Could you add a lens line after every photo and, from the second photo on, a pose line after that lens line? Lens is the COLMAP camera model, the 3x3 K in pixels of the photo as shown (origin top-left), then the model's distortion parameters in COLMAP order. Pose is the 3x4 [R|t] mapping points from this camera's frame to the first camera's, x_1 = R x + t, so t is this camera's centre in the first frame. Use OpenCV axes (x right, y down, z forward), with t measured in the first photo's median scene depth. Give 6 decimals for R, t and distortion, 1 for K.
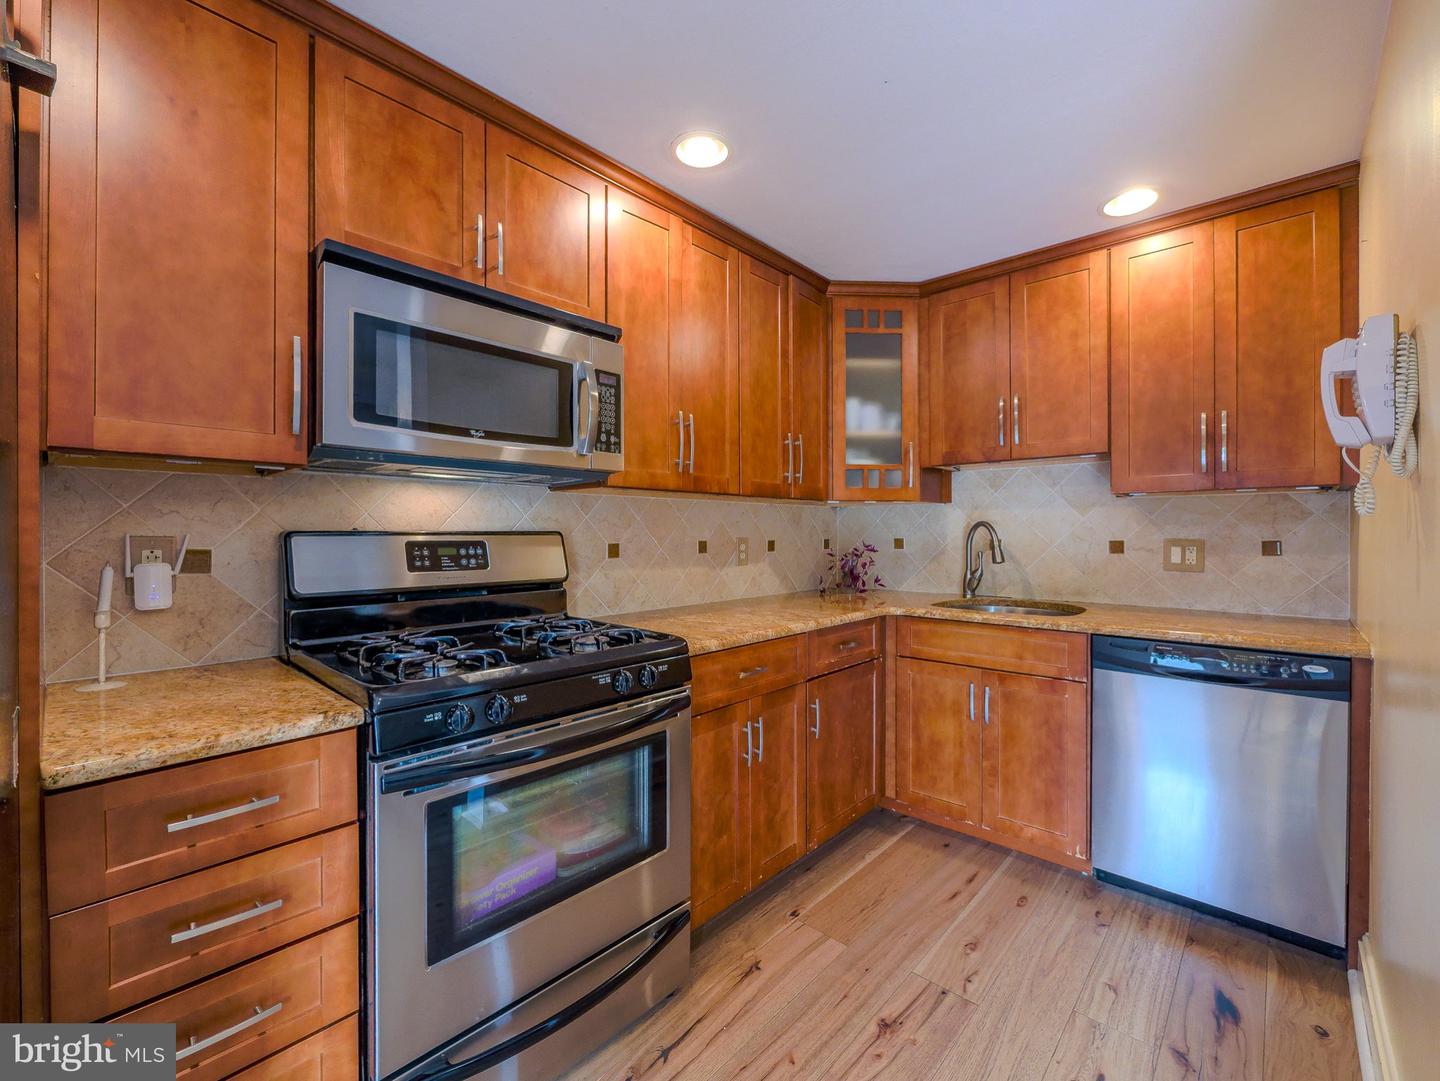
lens RADIAL K [[617.2, 0, 719.3], [0, 617.2, 529.5], [0, 0, 1]] dist [-0.003186, -0.000618]
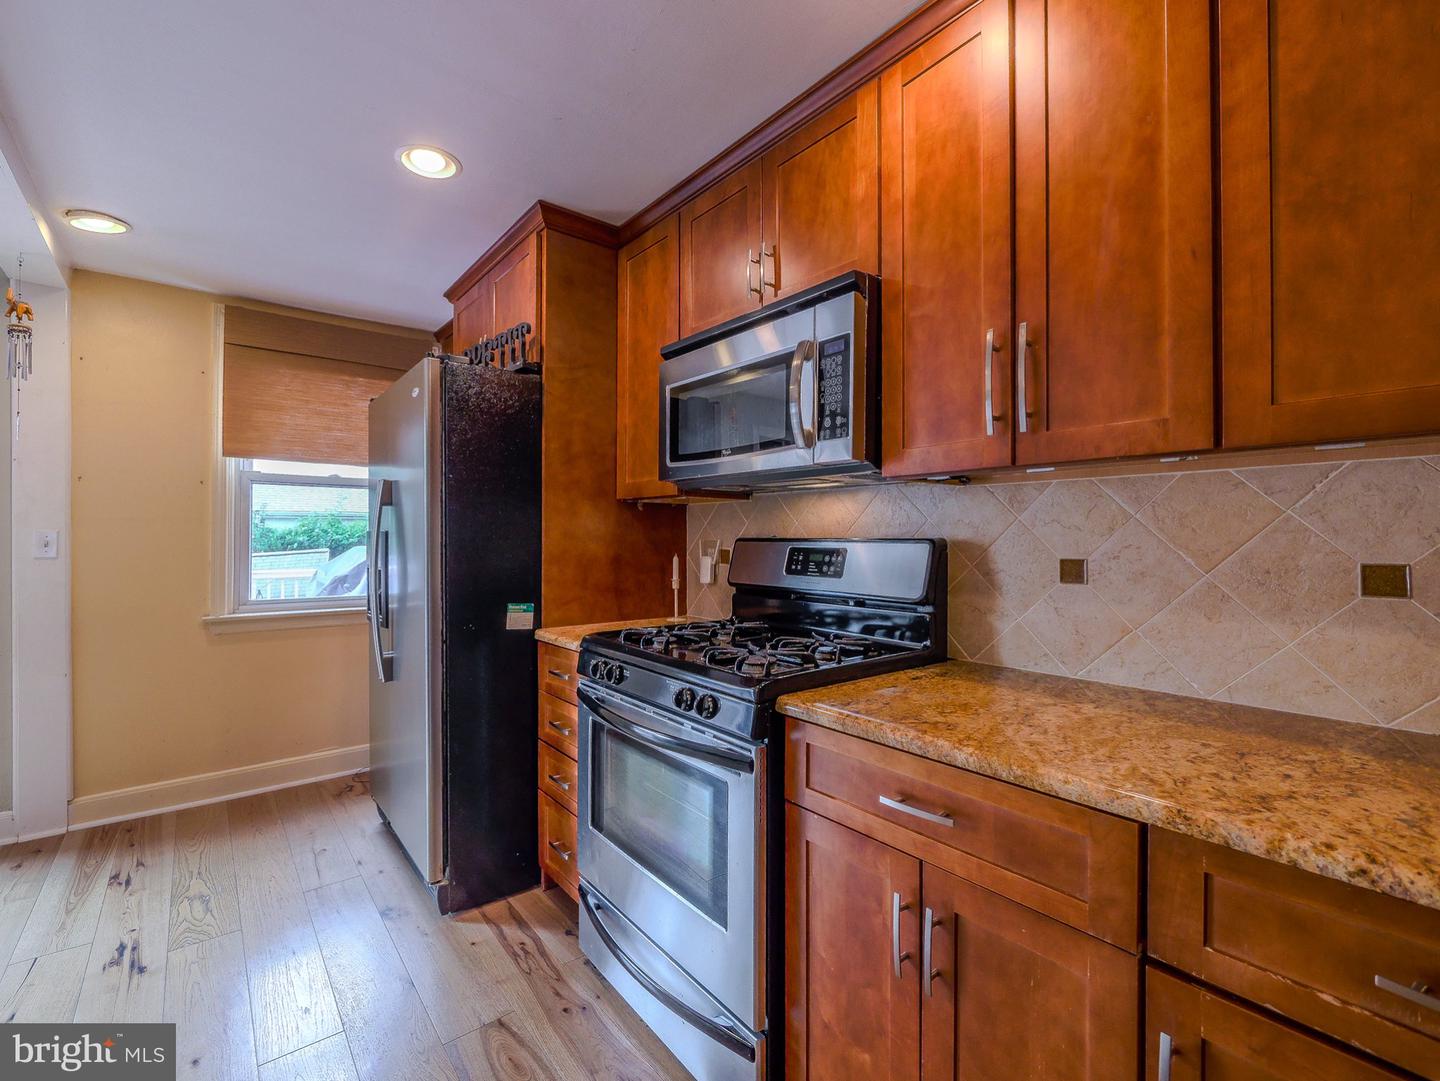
lens RADIAL K [[649.8, 0, 699.5], [0, 649.8, 532.9], [0, 0, 1]] dist [-0.002533, -0.000242]
pose [[-0.171501, -0.006242, -0.985164, 0.556578], [0.001879, 0.999976, -0.006663, 0.000401], [0.985182, -0.002994, -0.171485, 0.809175]]
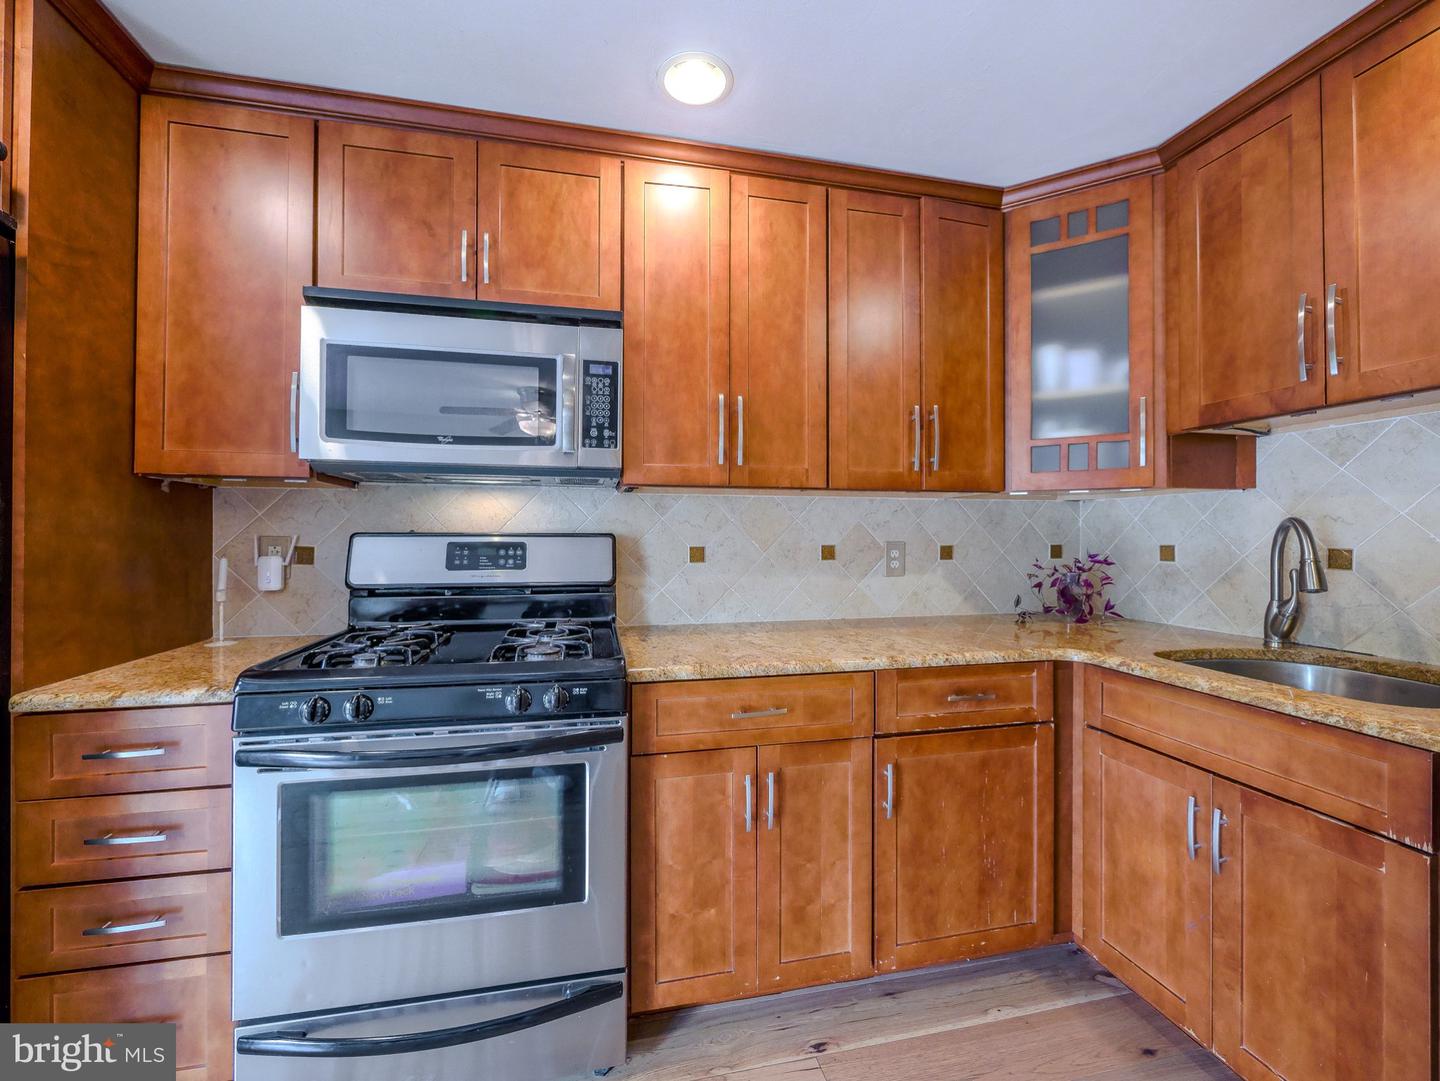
lens RADIAL K [[600.2, 0, 718.5], [0, 600.2, 528.3], [0, 0, 1]] dist [-0.002574, -0.000684]
pose [[0.820296, -0.003149, -0.571931, 0.398750], [-0.000664, 0.999979, -0.006458, 0.000928], [0.571940, 0.005677, 0.820276, 0.302437]]
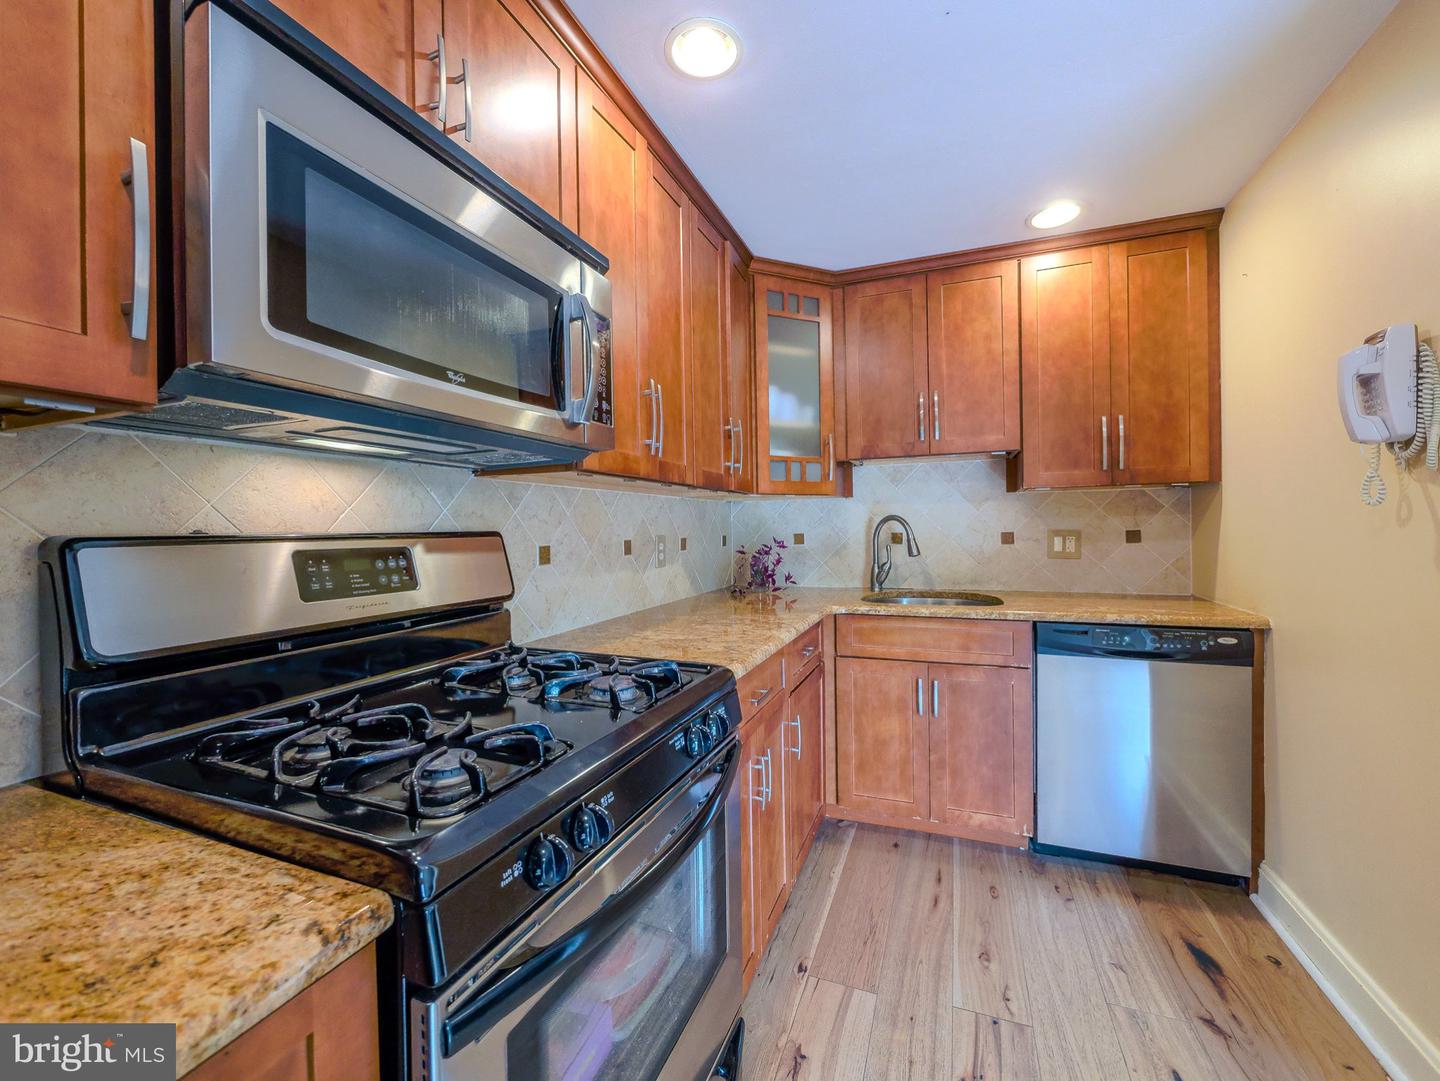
lens RADIAL K [[600.2, 0, 718.5], [0, 600.2, 528.3], [0, 0, 1]] dist [-0.002574, -0.000684]
pose [[0.934499, -0.013656, 0.355703, -0.253408], [0.012777, 0.999907, 0.004821, -0.000602], [-0.355736, 0.000039, 0.934587, 0.231800]]
